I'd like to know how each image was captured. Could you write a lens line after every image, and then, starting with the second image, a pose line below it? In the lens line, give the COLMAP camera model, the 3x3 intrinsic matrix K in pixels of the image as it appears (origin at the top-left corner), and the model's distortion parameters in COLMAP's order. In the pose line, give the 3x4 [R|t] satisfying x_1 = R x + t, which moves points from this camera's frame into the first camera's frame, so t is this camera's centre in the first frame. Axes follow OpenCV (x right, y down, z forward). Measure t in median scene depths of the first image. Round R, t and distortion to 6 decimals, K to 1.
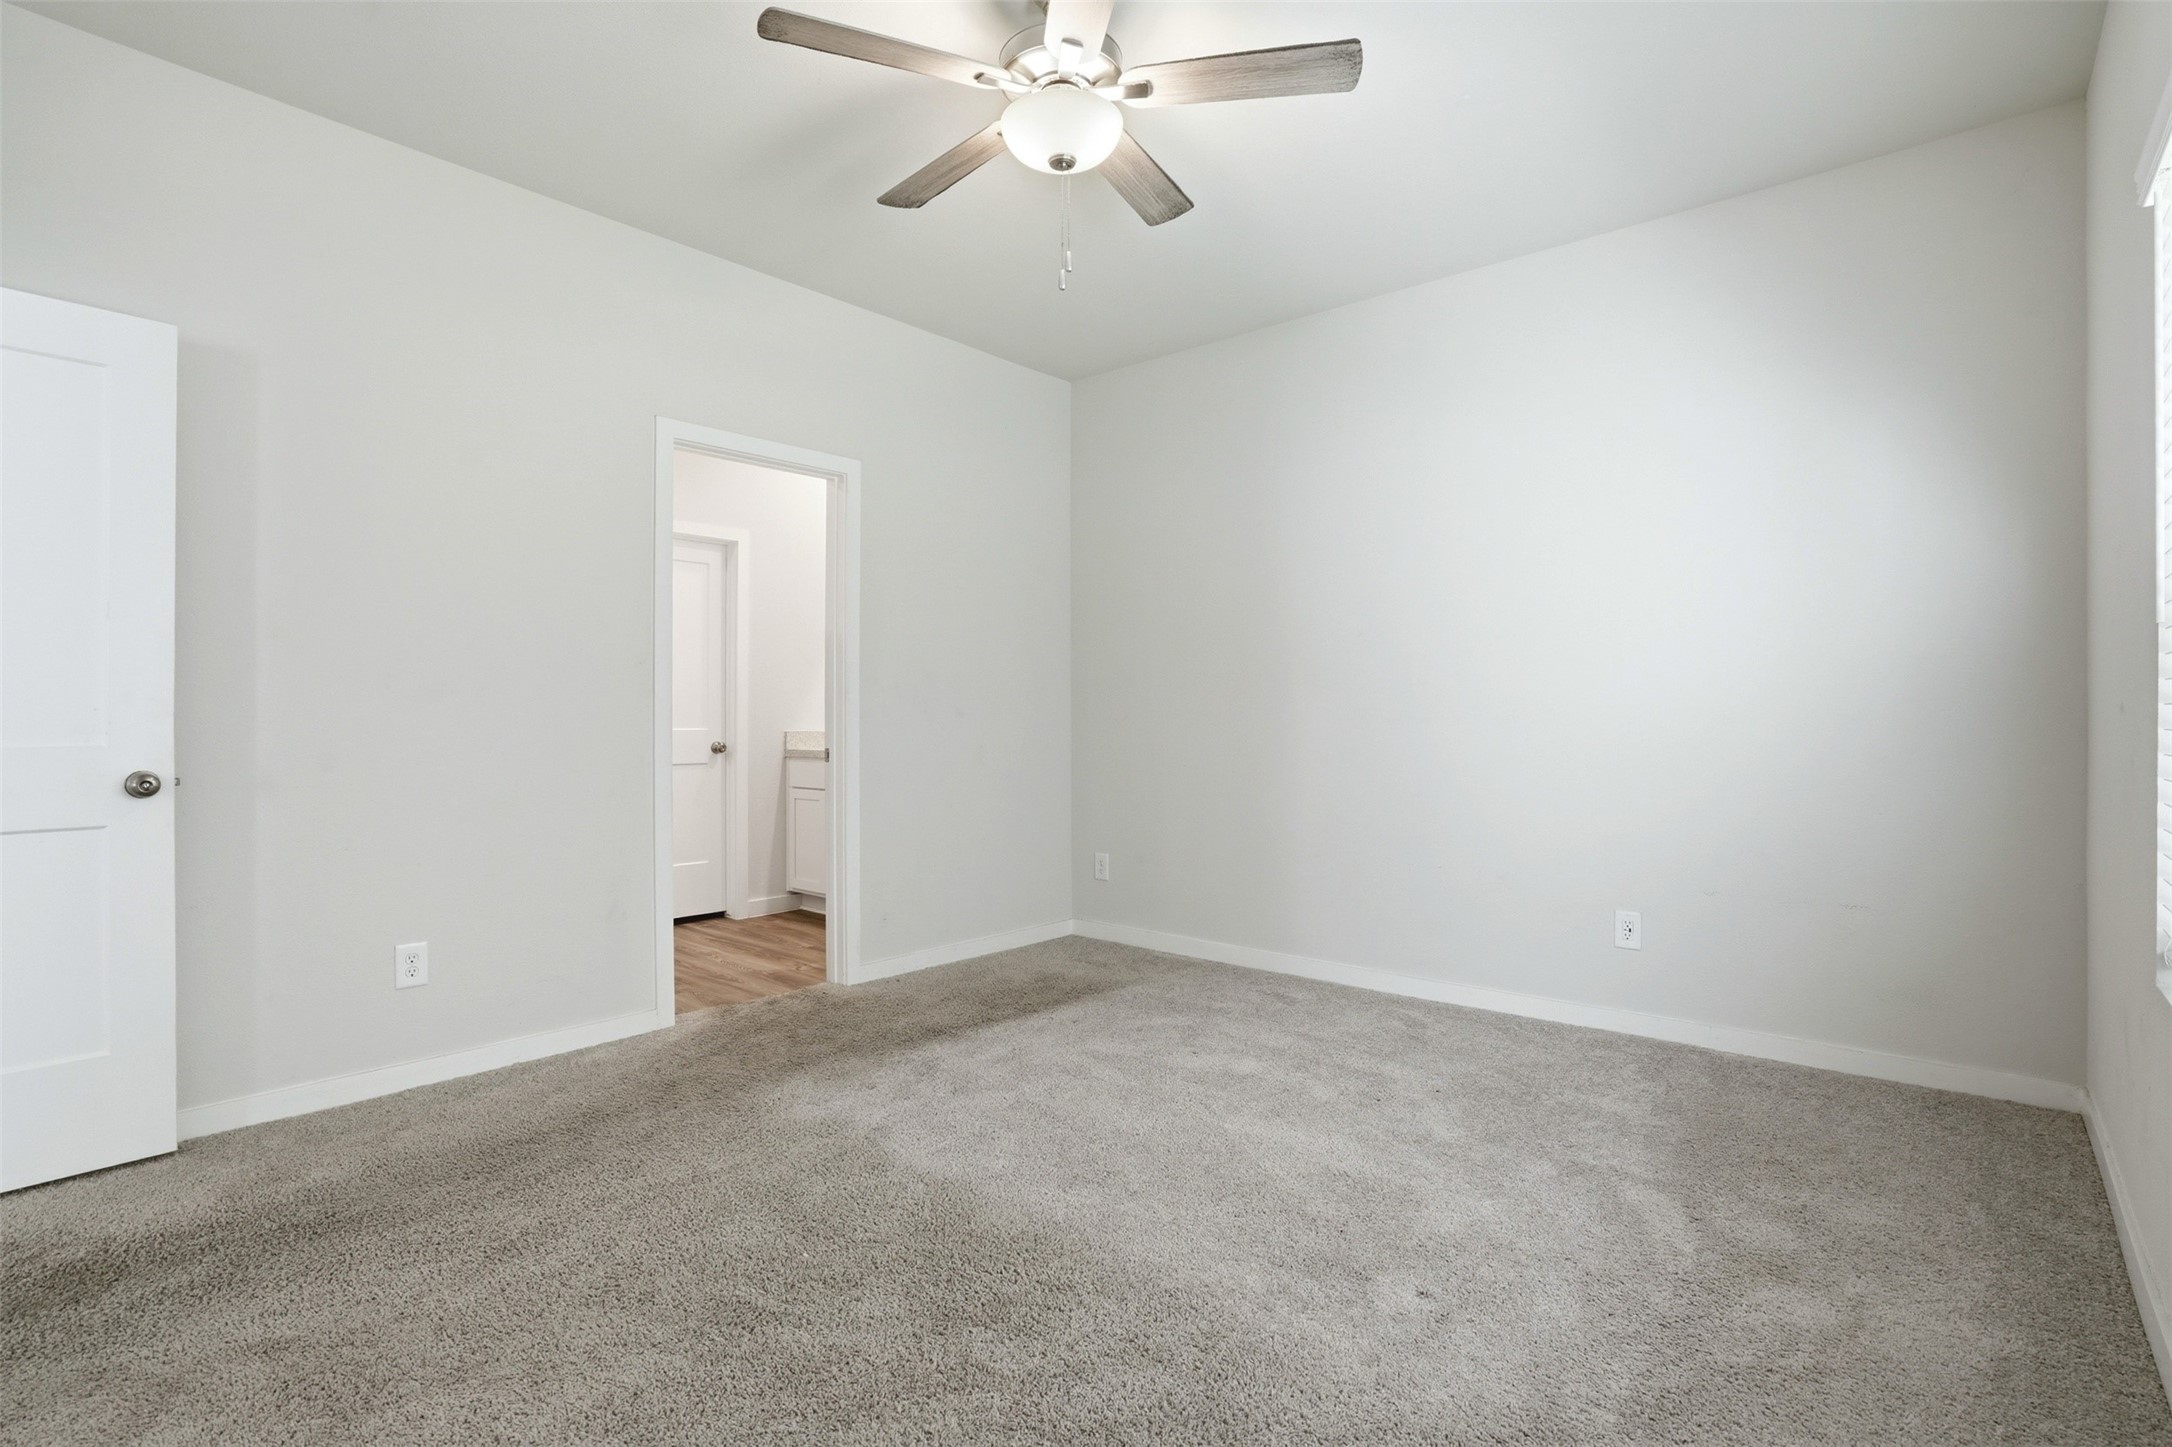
lens RADIAL K [[997.7, 0, 1086.0], [0, 997.7, 723.5], [0, 0, 1]] dist [-0.082692, 0.027579]
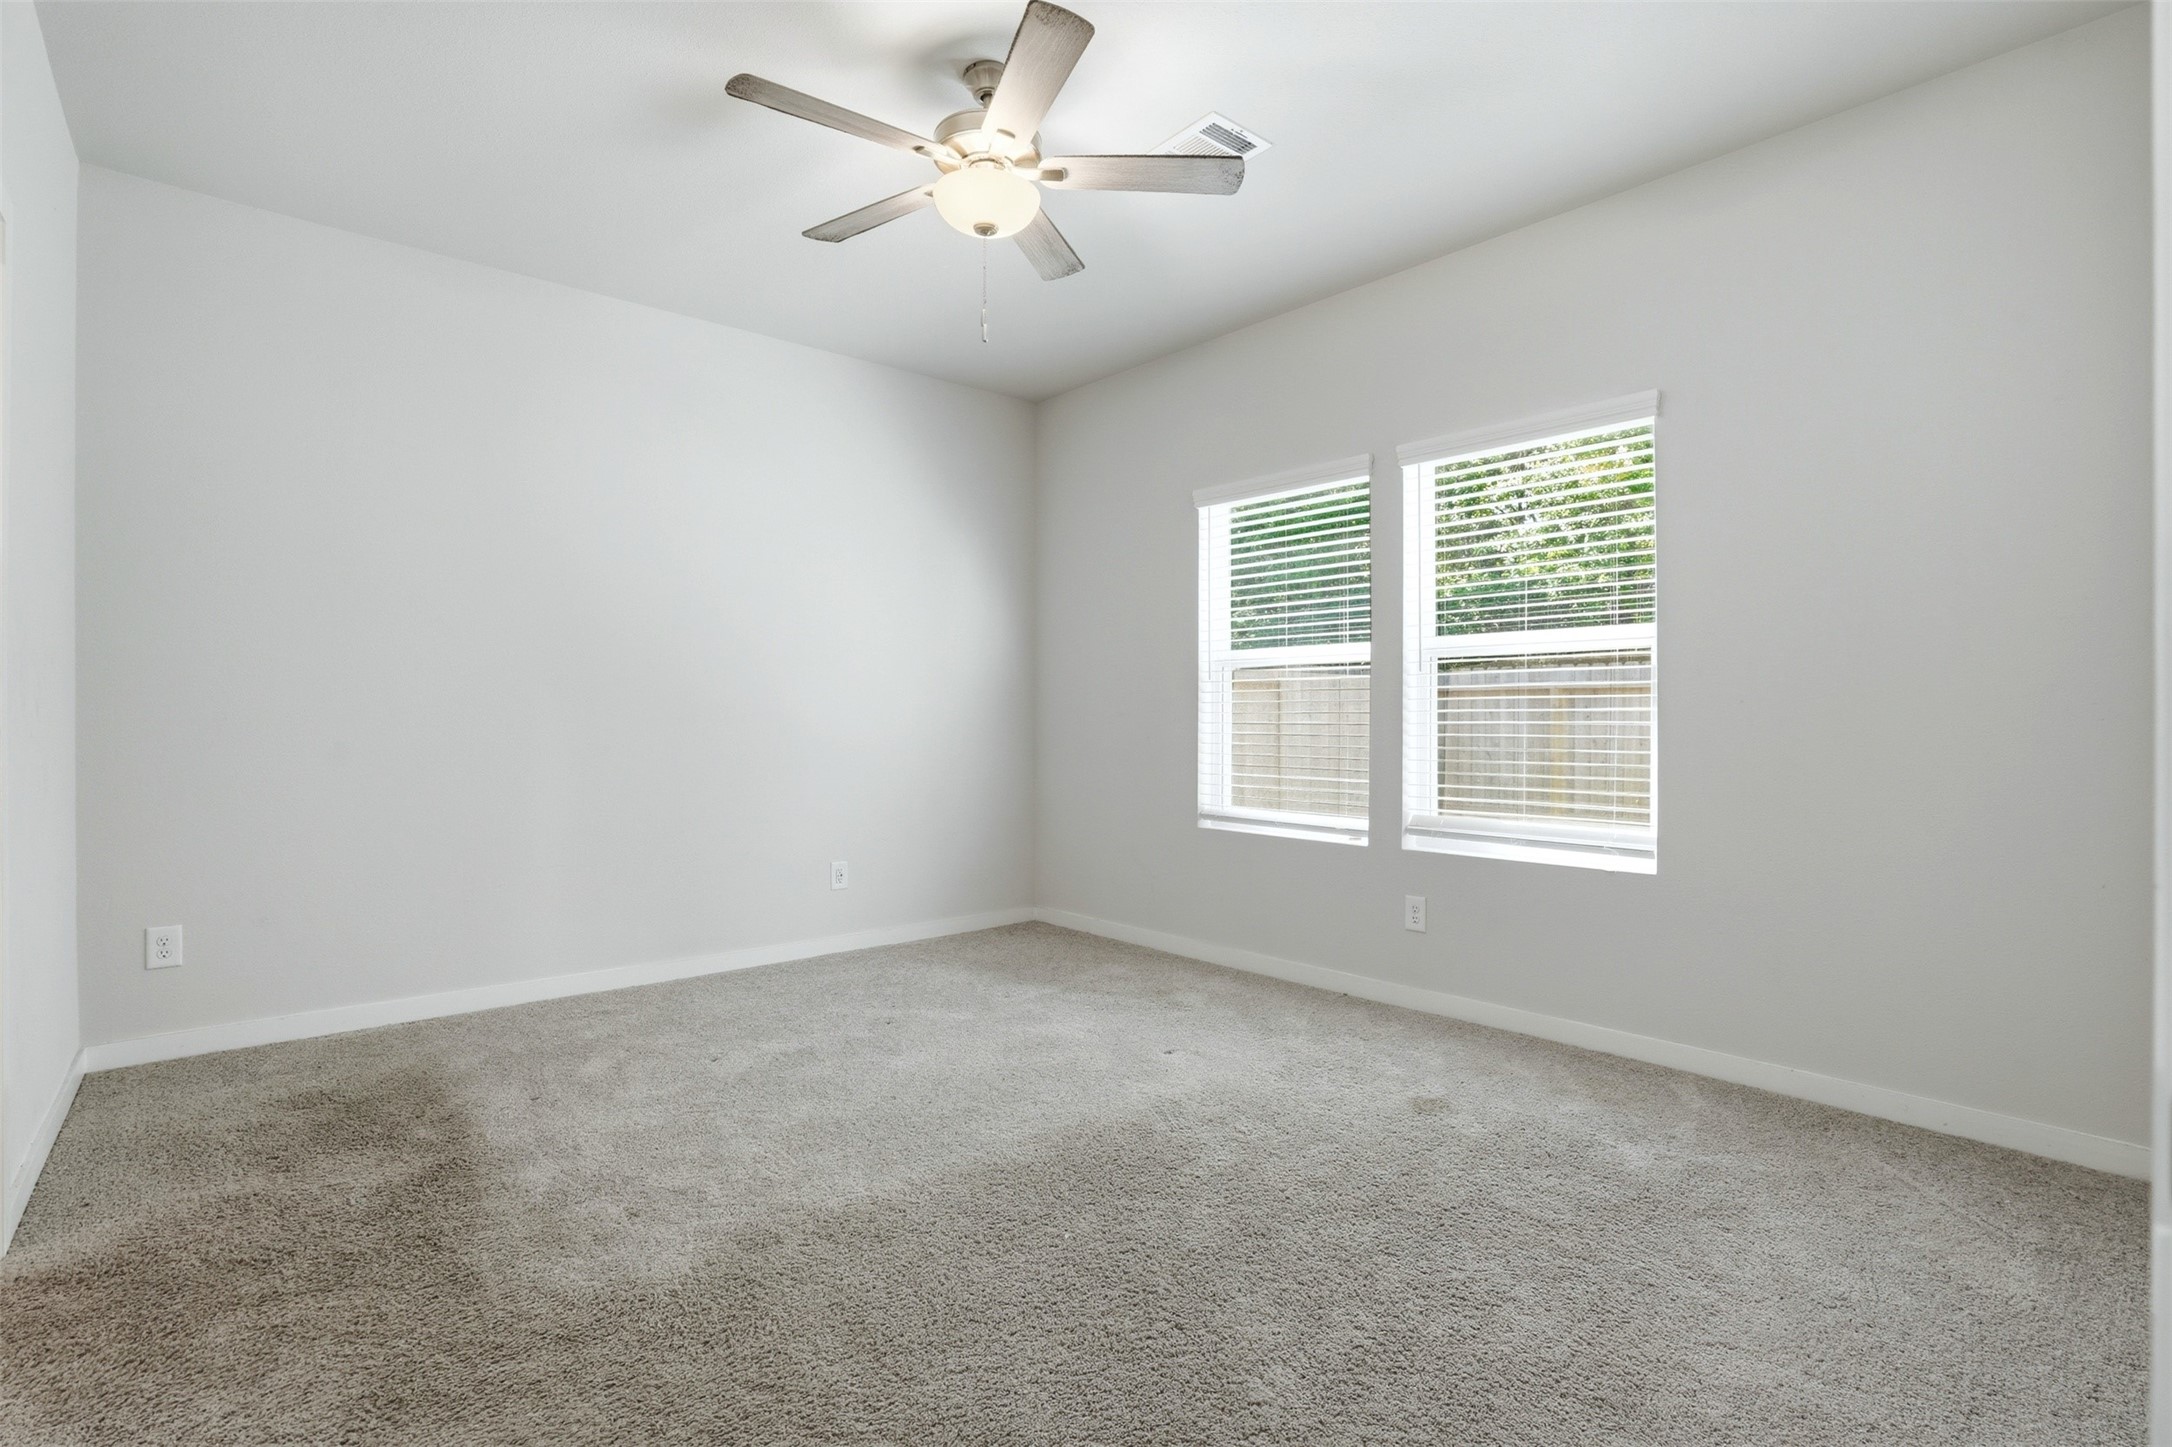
lens RADIAL K [[1104.8, 0, 959.0], [0, 1104.8, 733.7], [0, 0, 1]] dist [0.000207, -0.000023]
pose [[0.161878, -0.007398, 0.986783, -0.941506], [0.002268, 0.999972, 0.007125, 0.003369], [-0.986808, 0.001084, 0.161890, 0.591190]]
